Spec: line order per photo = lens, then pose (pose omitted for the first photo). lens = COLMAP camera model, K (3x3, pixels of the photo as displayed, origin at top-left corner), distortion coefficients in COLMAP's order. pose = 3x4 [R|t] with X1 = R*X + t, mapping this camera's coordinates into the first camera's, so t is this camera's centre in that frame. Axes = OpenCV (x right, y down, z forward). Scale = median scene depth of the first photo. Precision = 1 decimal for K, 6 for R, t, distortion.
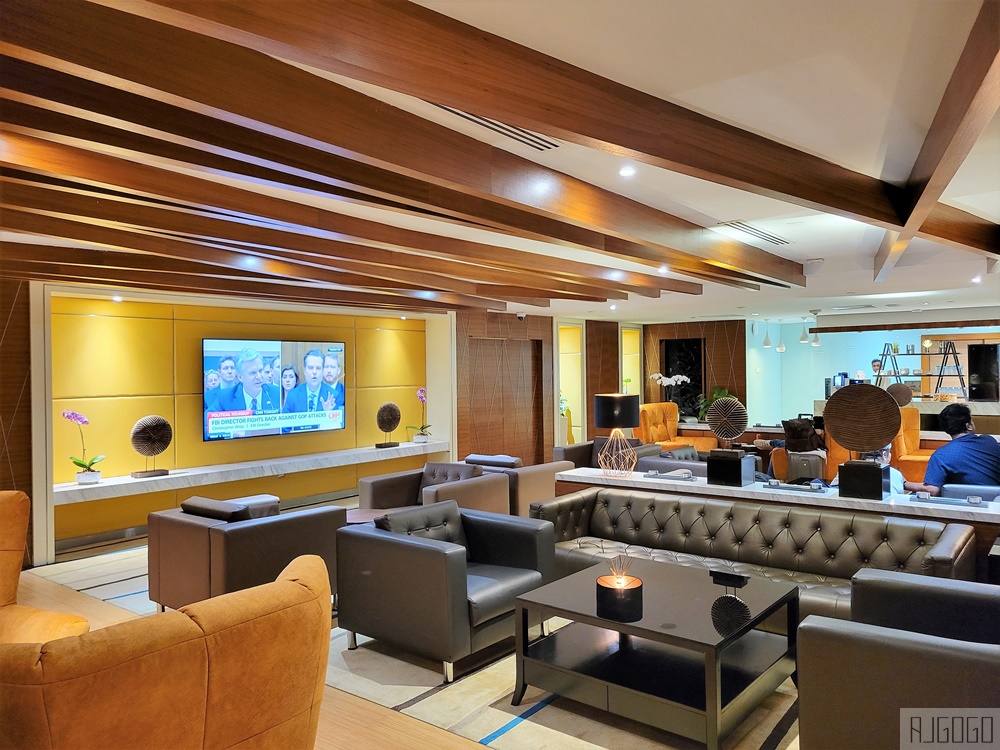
lens RADIAL K [[754.9, 0, 500.0], [0, 754.9, 375.0], [0, 0, 1]] dist [0.048990, -0.056174]
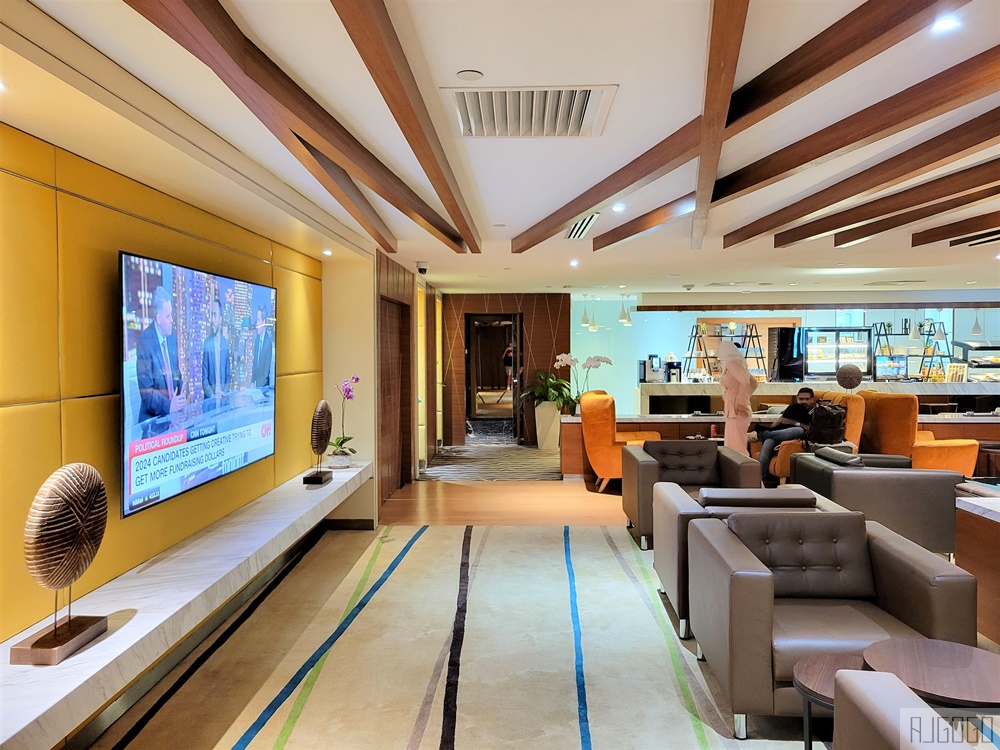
lens RADIAL K [[770.4, 0, 500.0], [0, 770.4, 375.0], [0, 0, 1]] dist [0.040623, -0.003179]
pose [[0.812811, -0.011420, 0.582416, -0.294666], [0.000126, 0.999811, 0.019429, 0.004250], [-0.582527, -0.015718, 0.812659, 0.356841]]
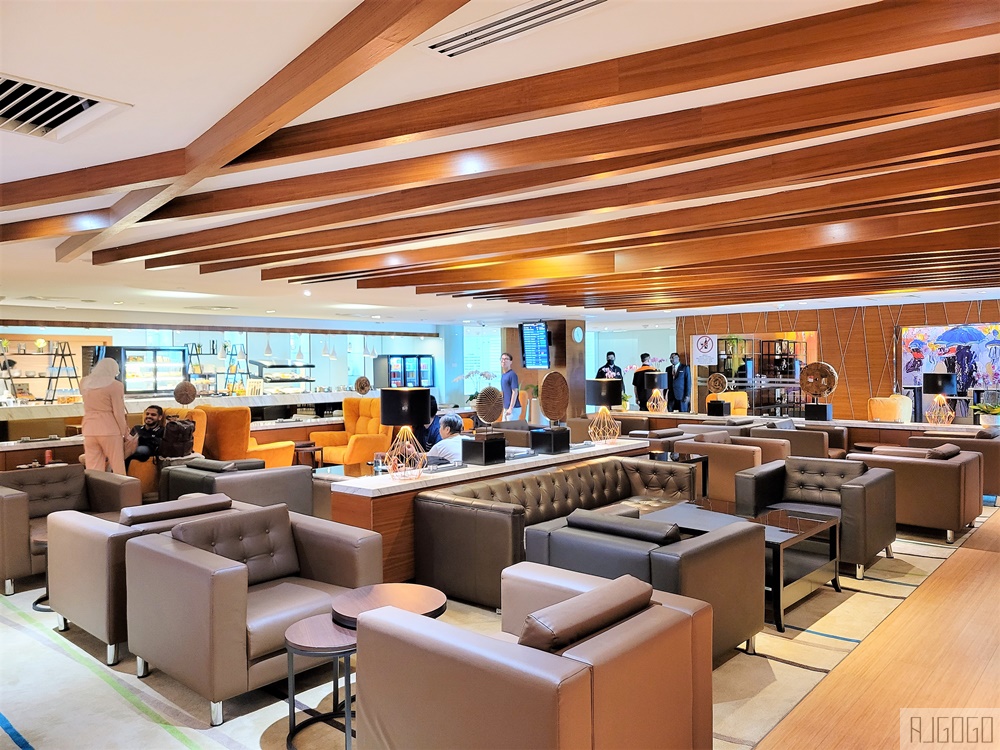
lens RADIAL K [[754.9, 0, 500.0], [0, 754.9, 375.0], [0, 0, 1]] dist [0.048990, -0.056174]
pose [[0.052117, -0.004907, 0.998629, -0.352236], [0.018494, 0.999821, 0.003948, 0.004533], [-0.998470, 0.018263, 0.052199, 0.402861]]
